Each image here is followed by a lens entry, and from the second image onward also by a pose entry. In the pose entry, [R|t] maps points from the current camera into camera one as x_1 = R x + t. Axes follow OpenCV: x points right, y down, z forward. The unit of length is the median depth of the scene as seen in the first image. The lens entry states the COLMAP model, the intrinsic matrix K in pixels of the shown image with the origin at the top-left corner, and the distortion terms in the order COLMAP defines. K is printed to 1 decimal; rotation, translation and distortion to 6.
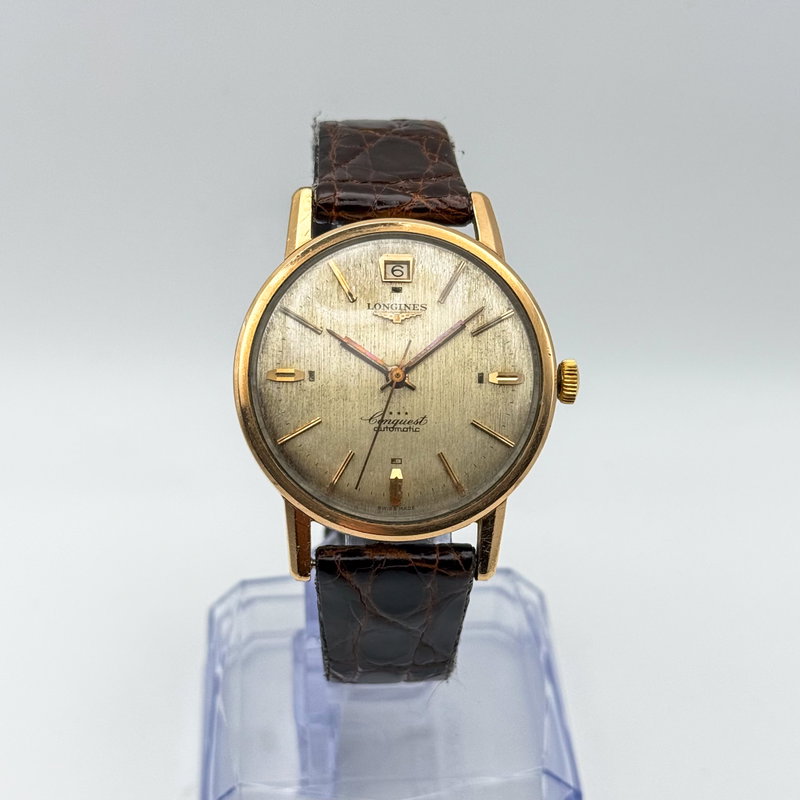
lens RADIAL K [[1800.7, 0, 400.0], [0, 1800.7, 400.0], [0, 0, 1]] dist [0.253709, -0.178042]
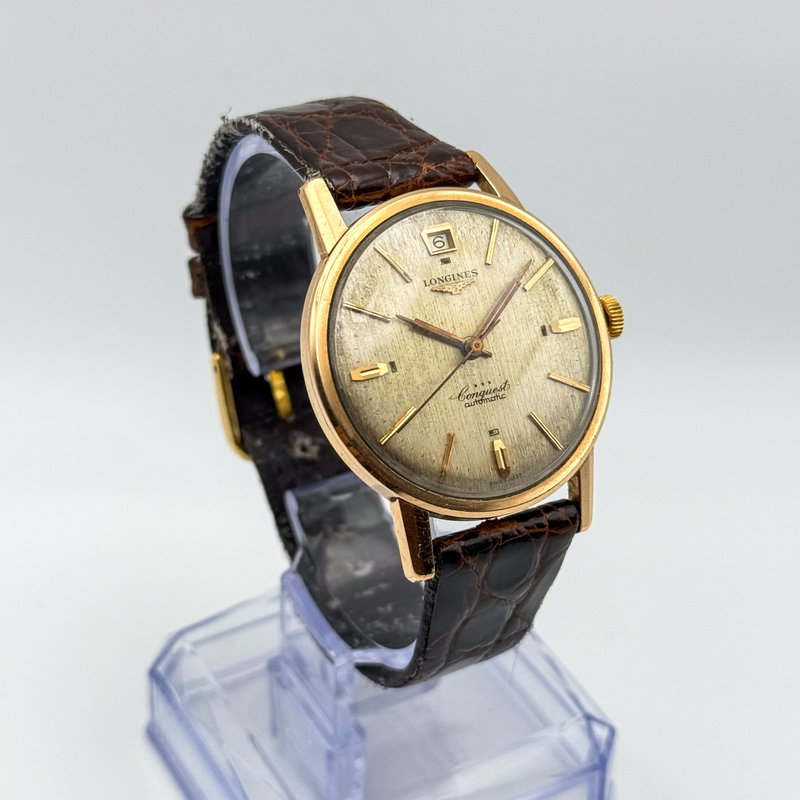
lens RADIAL K [[1800.7, 0, 400.0], [0, 1800.7, 400.0], [0, 0, 1]] dist [0.253709, -0.178042]
pose [[0.900616, -0.232435, 0.367240, -0.395719], [0.235165, 0.971213, 0.037987, -0.031324], [-0.365498, 0.052150, 0.929350, 0.116668]]
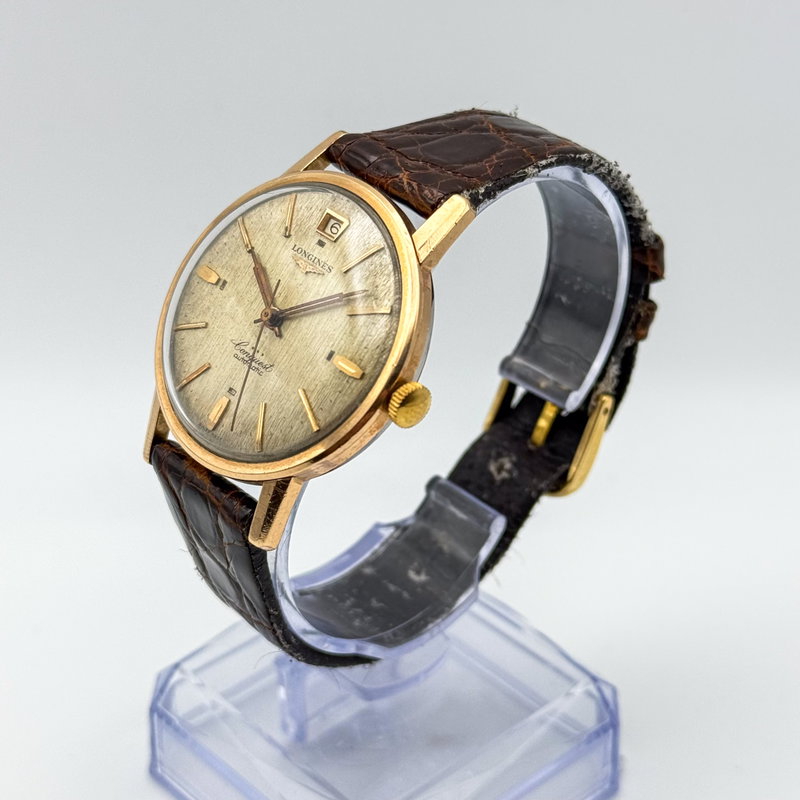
lens RADIAL K [[1800.7, 0, 400.0], [0, 1800.7, 400.0], [0, 0, 1]] dist [0.253709, -0.178042]
pose [[0.629853, 0.415364, -0.656321, 0.713617], [-0.455287, 0.882044, 0.121292, -0.125505], [0.629285, 0.222418, 0.744668, 0.307802]]
